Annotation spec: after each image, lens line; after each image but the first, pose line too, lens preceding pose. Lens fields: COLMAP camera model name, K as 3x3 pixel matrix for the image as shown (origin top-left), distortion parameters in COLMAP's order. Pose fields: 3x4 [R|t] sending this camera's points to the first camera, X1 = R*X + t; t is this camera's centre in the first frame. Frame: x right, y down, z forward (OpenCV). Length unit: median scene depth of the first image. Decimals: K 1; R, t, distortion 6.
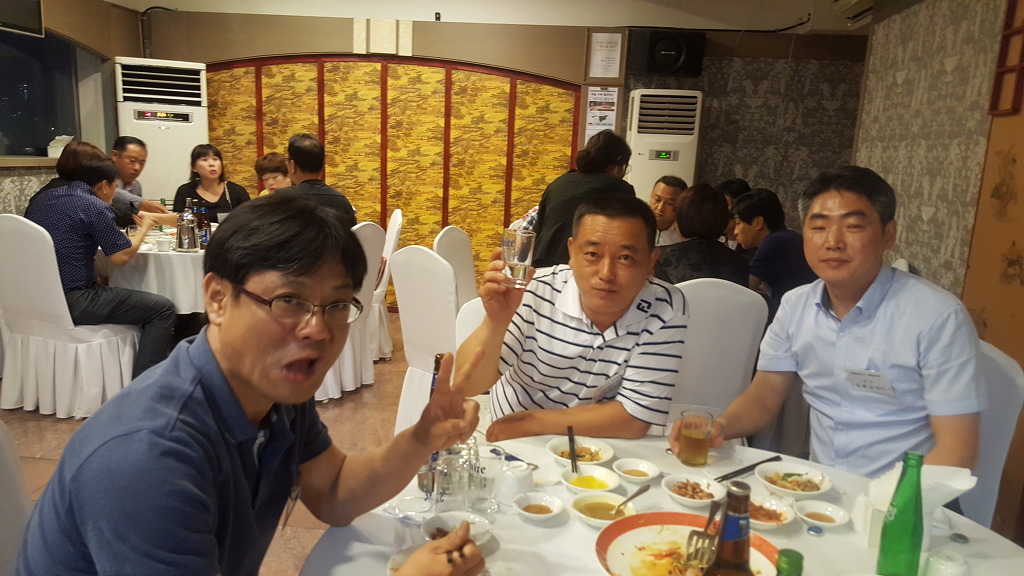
lens RADIAL K [[762.5, 0, 536.5], [0, 762.5, 335.7], [0, 0, 1]] dist [0.094468, -0.142272]
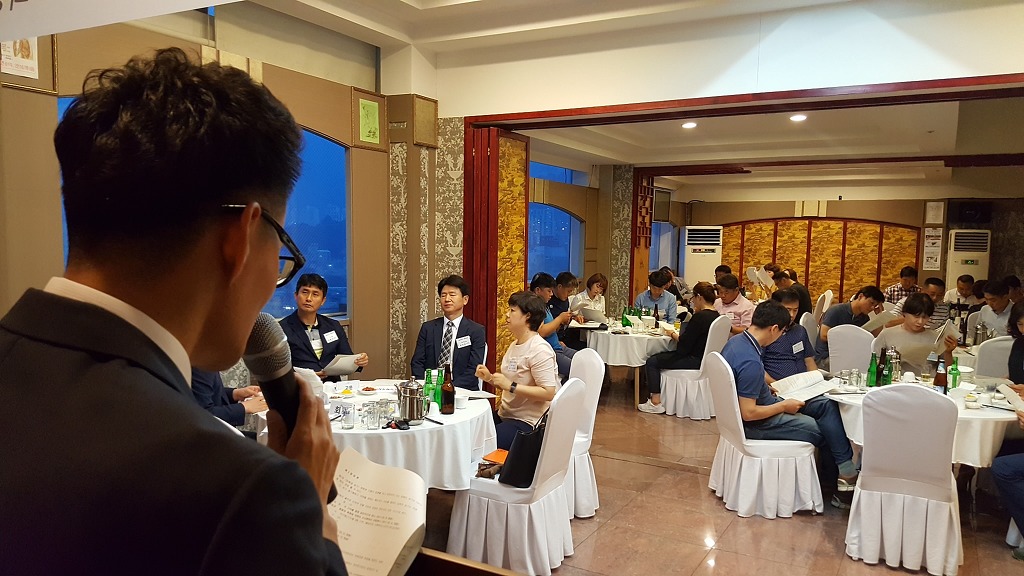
lens RADIAL K [[762.5, 0, 522.3], [0, 762.5, 305.1], [0, 0, 1]] dist [0.094468, -0.142272]
pose [[0.909882, -0.000106, -0.414866, -0.045424], [-0.063913, 0.988026, -0.140426, 0.199597], [0.409913, 0.154287, 0.898981, -1.100221]]
